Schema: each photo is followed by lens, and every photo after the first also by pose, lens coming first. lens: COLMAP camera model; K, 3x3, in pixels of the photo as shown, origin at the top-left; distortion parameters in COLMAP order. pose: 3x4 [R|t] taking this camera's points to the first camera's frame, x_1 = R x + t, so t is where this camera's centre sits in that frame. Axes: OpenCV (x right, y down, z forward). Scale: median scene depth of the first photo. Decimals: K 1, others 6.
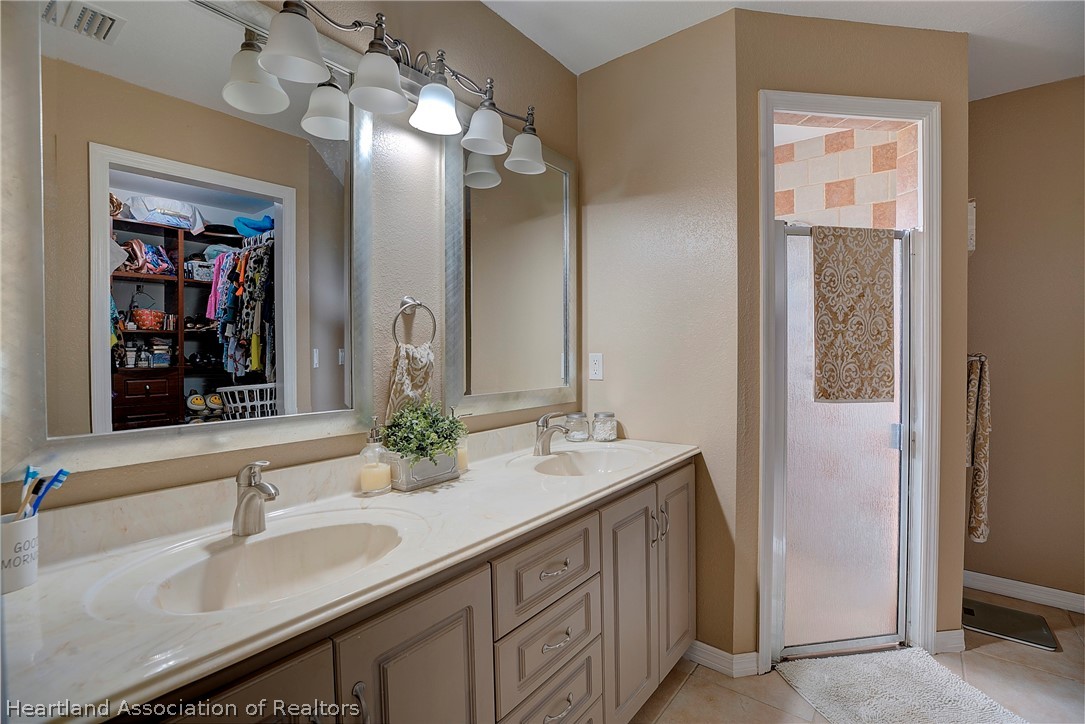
lens RADIAL K [[489.1, 0, 544.6], [0, 489.1, 359.6], [0, 0, 1]] dist [-0.043258, 0.013812]
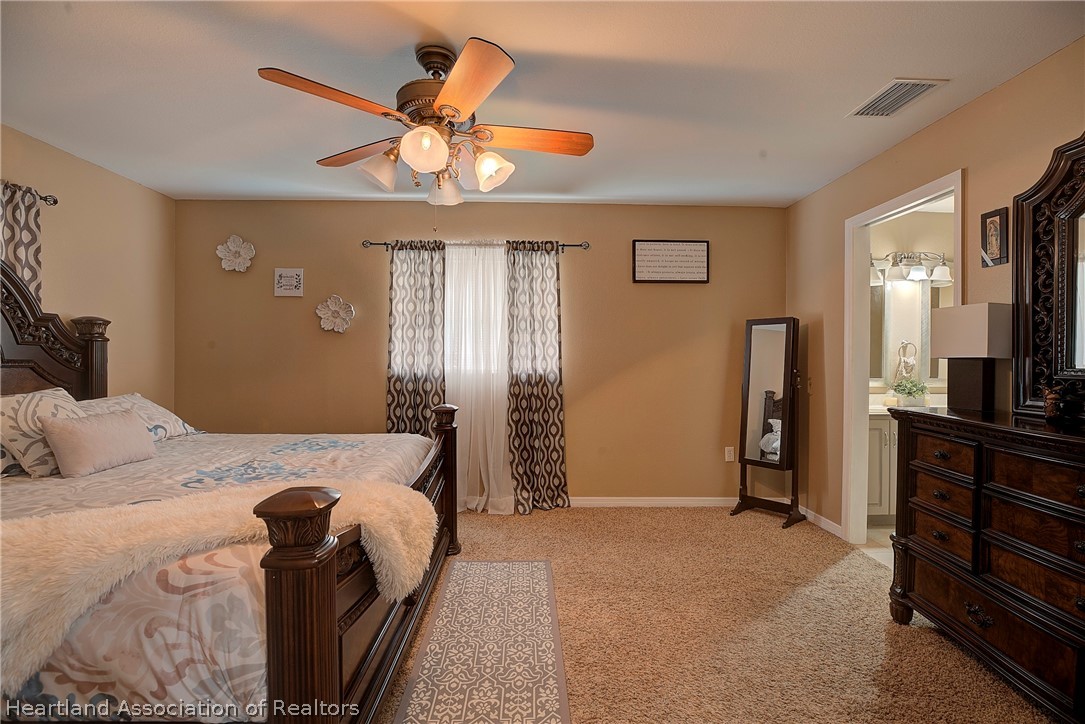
lens RADIAL K [[489.1, 0, 544.6], [0, 489.1, 359.6], [0, 0, 1]] dist [-0.043258, 0.013812]
pose [[0.642807, 0.013263, -0.765913, 0.510800], [-0.024084, 0.999706, -0.002902, 0.039872], [0.765649, 0.020312, 0.642937, -2.403409]]
